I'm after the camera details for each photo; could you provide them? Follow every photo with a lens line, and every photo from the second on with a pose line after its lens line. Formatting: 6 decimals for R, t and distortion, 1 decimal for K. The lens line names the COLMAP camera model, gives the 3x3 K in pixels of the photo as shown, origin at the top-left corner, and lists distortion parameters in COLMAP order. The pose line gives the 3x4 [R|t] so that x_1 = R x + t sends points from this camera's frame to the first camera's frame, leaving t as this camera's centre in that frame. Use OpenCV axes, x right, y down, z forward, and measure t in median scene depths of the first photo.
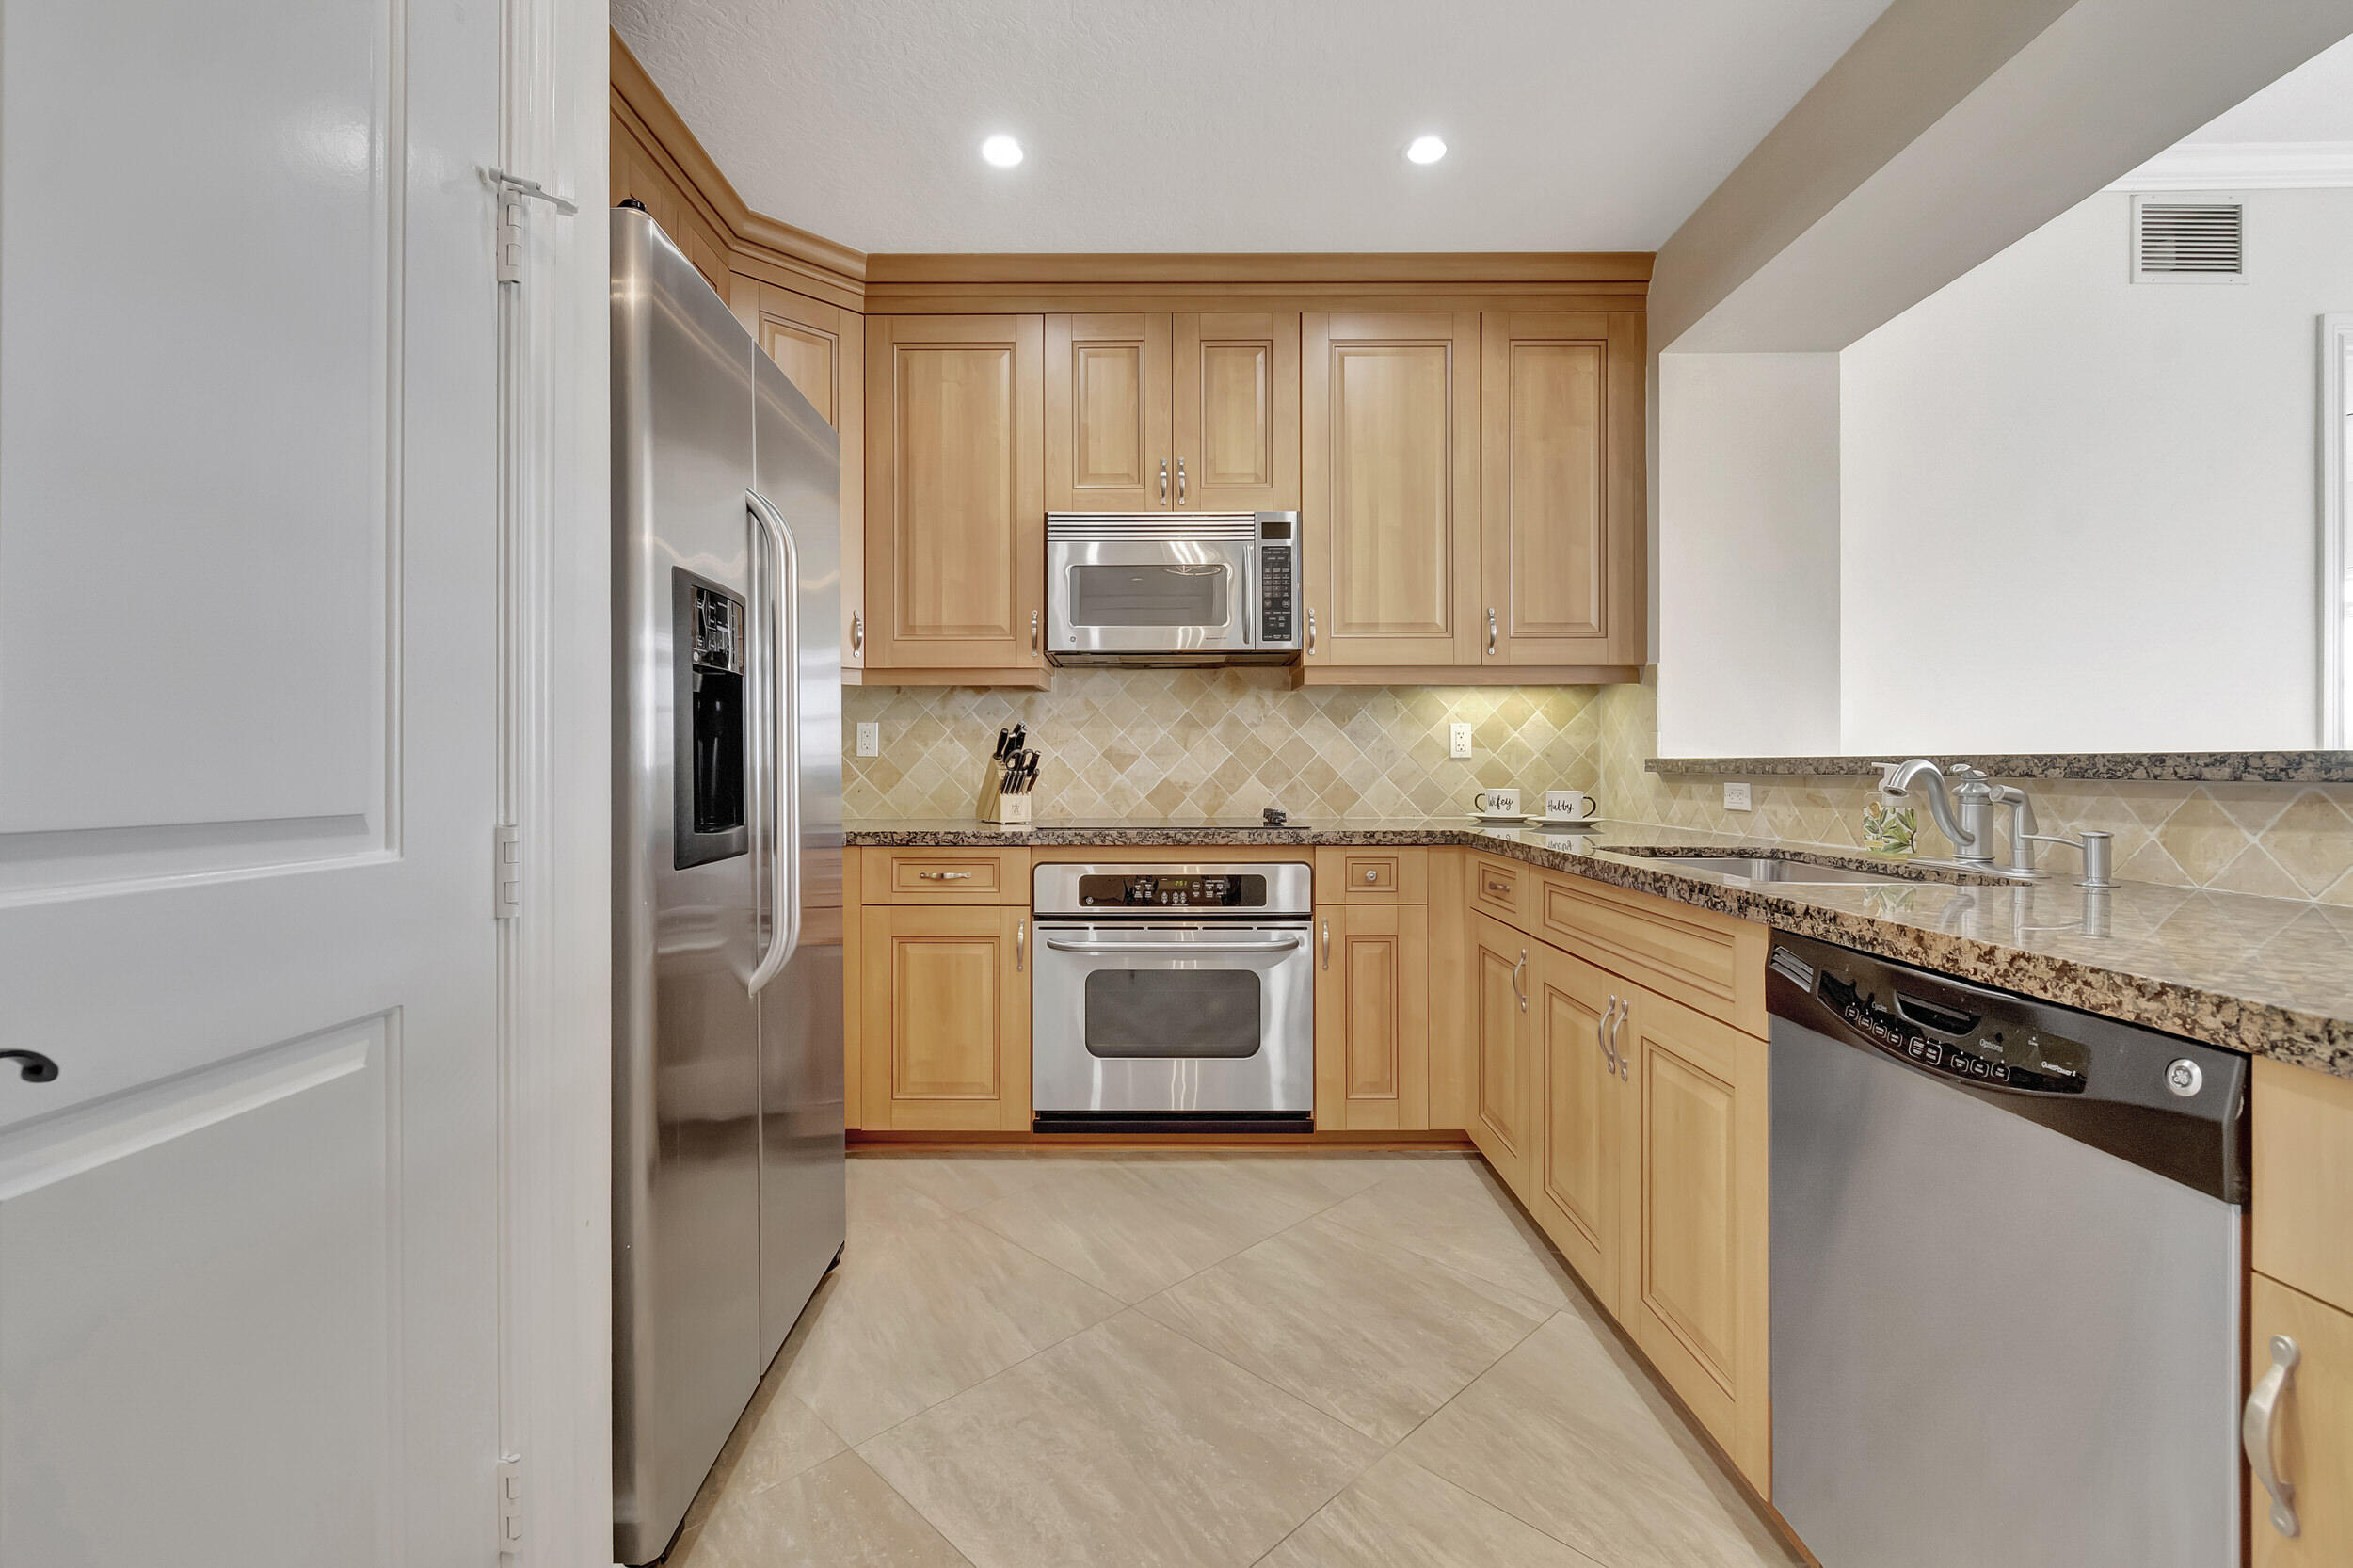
lens RADIAL K [[1043.1, 0, 1159.3], [0, 1043.1, 763.5], [0, 0, 1]] dist [-0.001438, -0.000851]
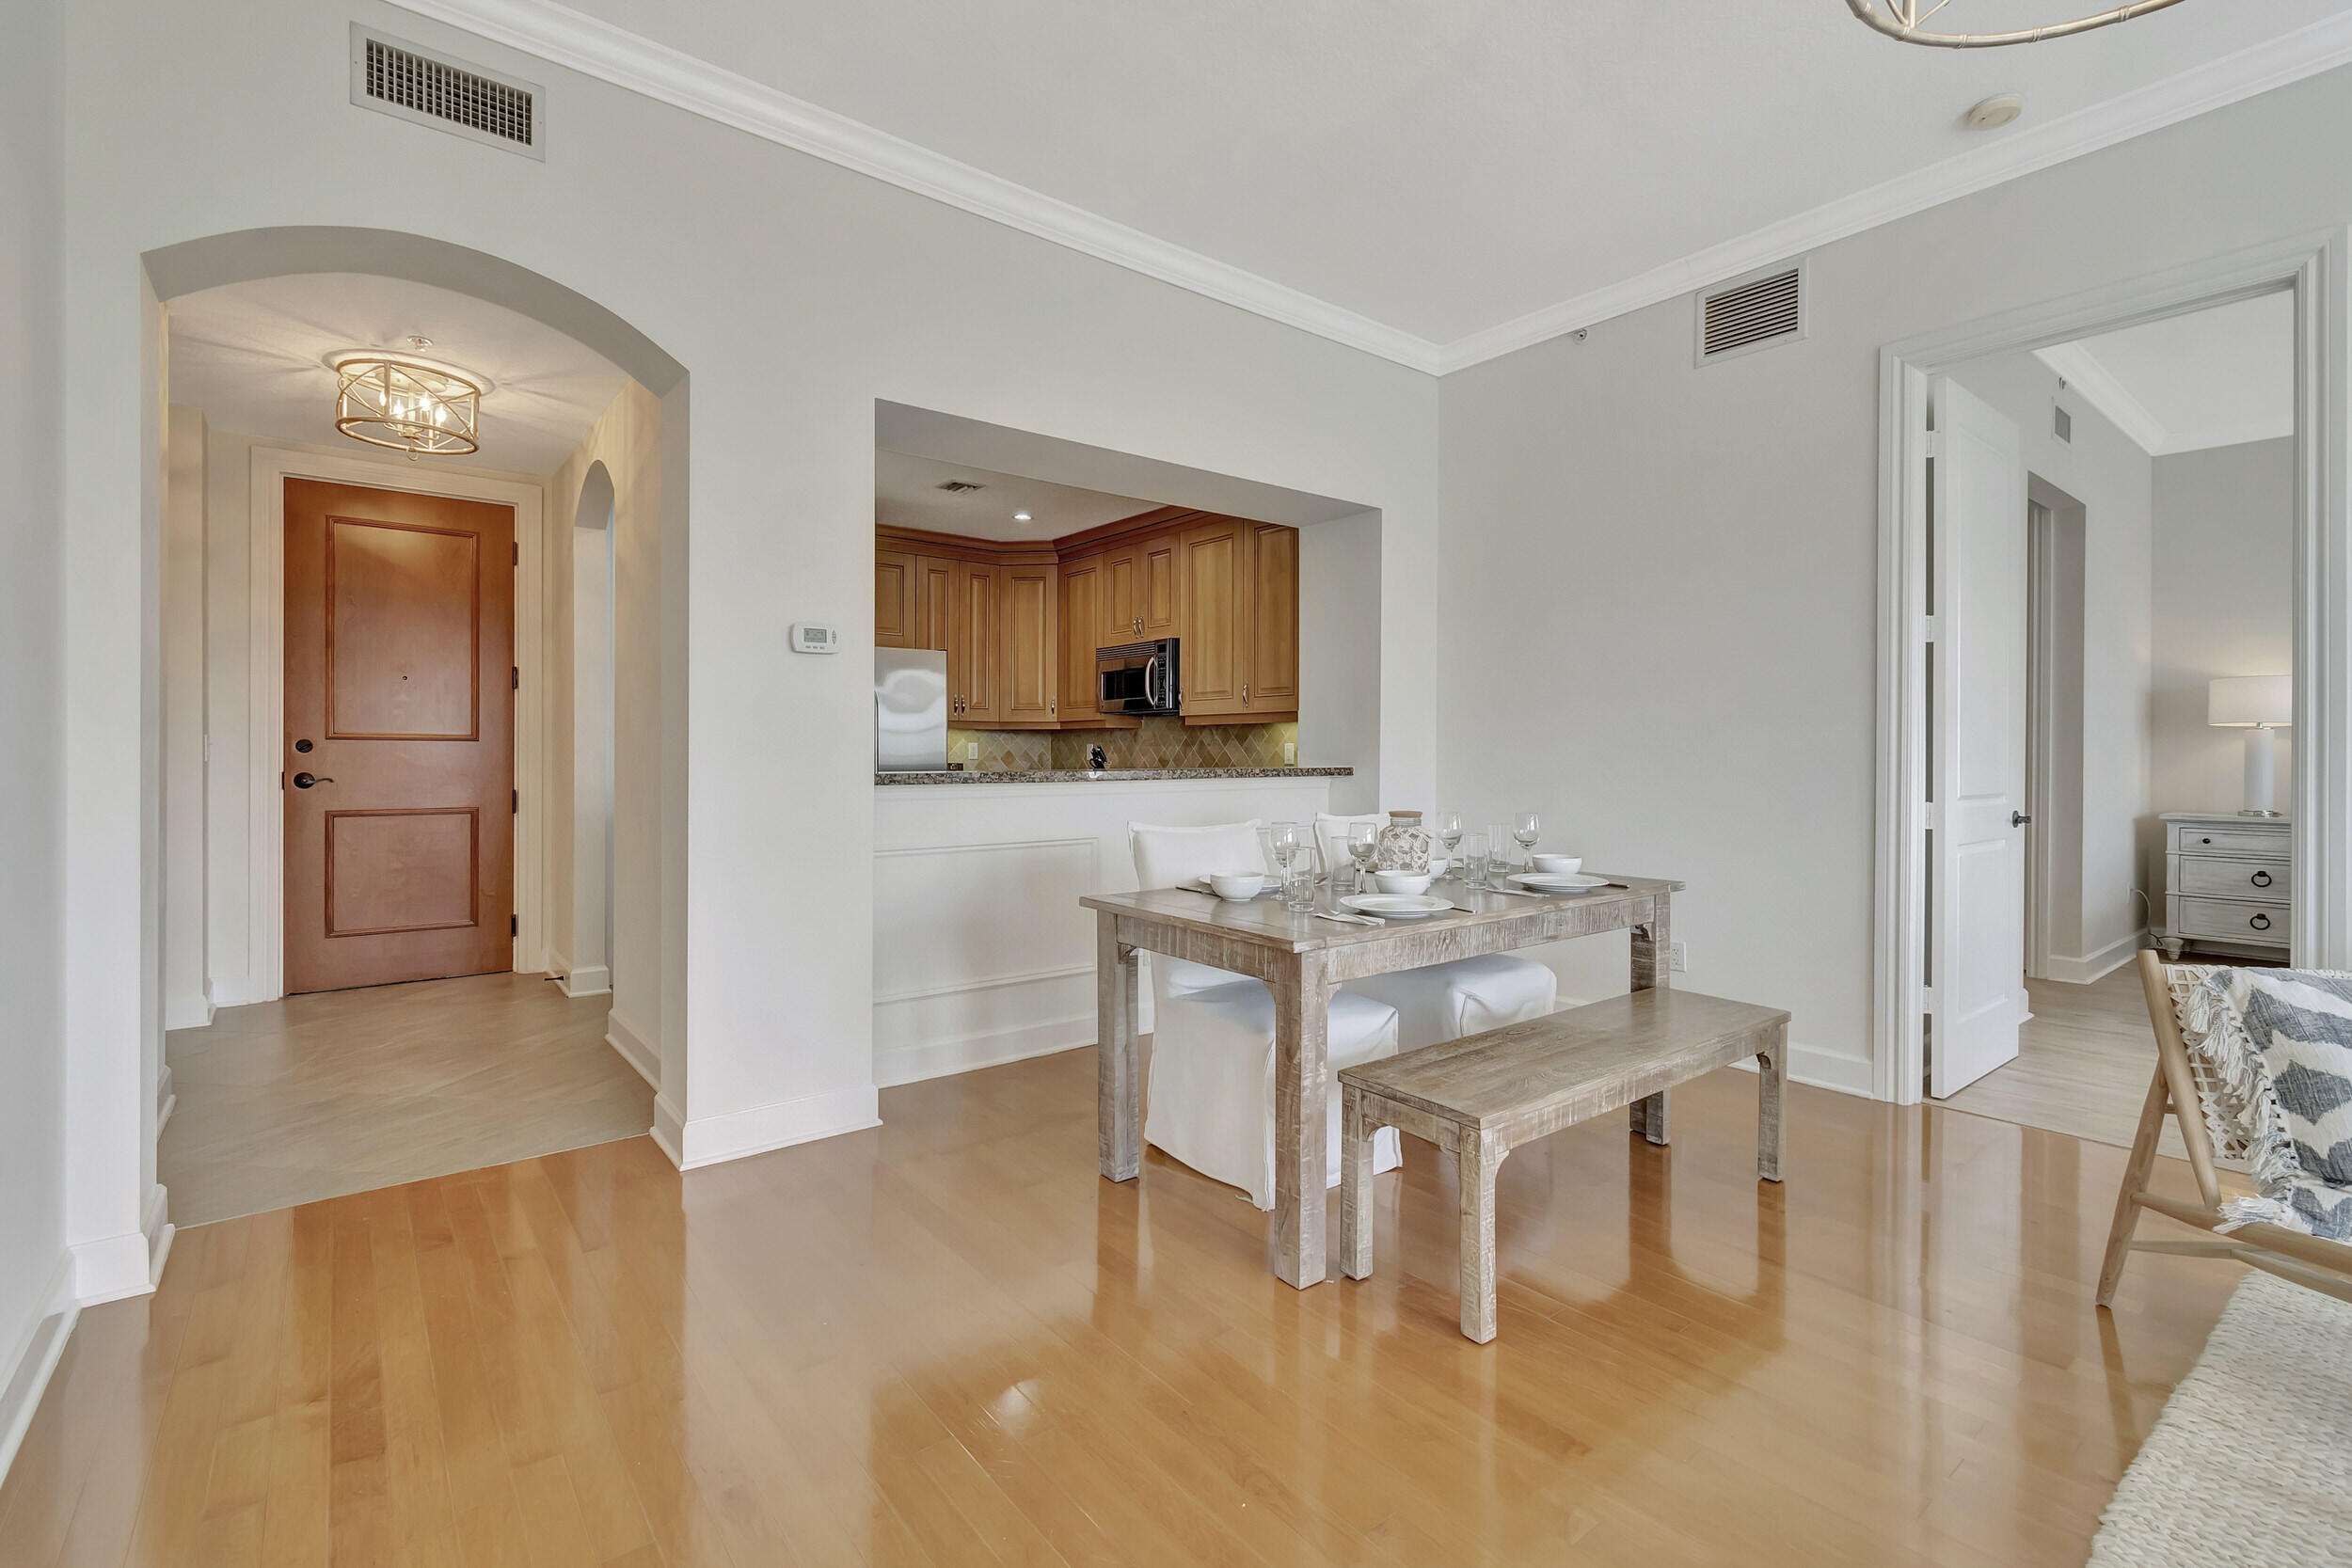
lens RADIAL K [[1052.7, 0, 1164.1], [0, 1052.7, 755.5], [0, 0, 1]] dist [0.001200, 0.000139]
pose [[0.624997, 0.005289, -0.780610, 1.818740], [-0.000339, 0.999979, 0.006503, -0.036485], [0.780627, -0.003800, 0.624985, -0.266679]]
